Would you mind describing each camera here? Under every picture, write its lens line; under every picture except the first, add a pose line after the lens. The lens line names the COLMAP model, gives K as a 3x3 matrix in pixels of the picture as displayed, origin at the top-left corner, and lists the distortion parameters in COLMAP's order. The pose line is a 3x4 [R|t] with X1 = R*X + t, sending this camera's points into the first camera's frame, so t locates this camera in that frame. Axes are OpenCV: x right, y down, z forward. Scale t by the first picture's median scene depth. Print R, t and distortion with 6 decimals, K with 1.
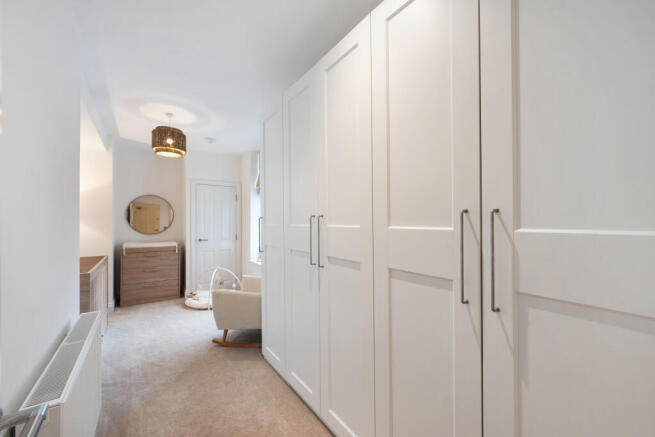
lens RADIAL K [[255.9, 0, 325.7], [0, 255.9, 220.6], [0, 0, 1]] dist [0.006916, -0.000903]
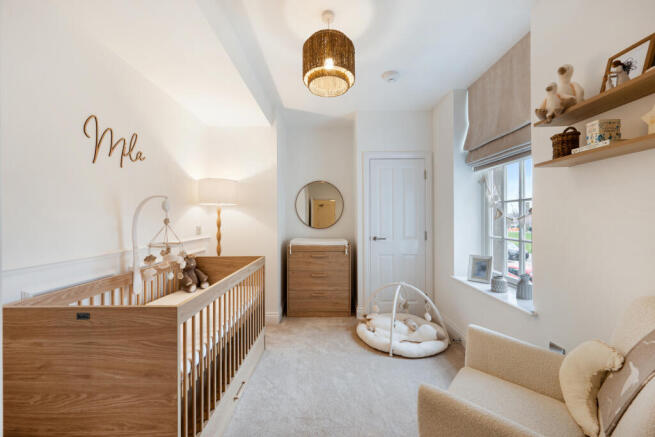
lens RADIAL K [[255.9, 0, 327.2], [0, 255.9, 218.3], [0, 0, 1]] dist [0.006916, -0.000903]
pose [[0.812835, -0.005825, -0.582464, -0.203929], [0.007578, 0.999971, 0.000574, 0.021095], [0.582444, -0.004881, 0.812856, 0.384771]]
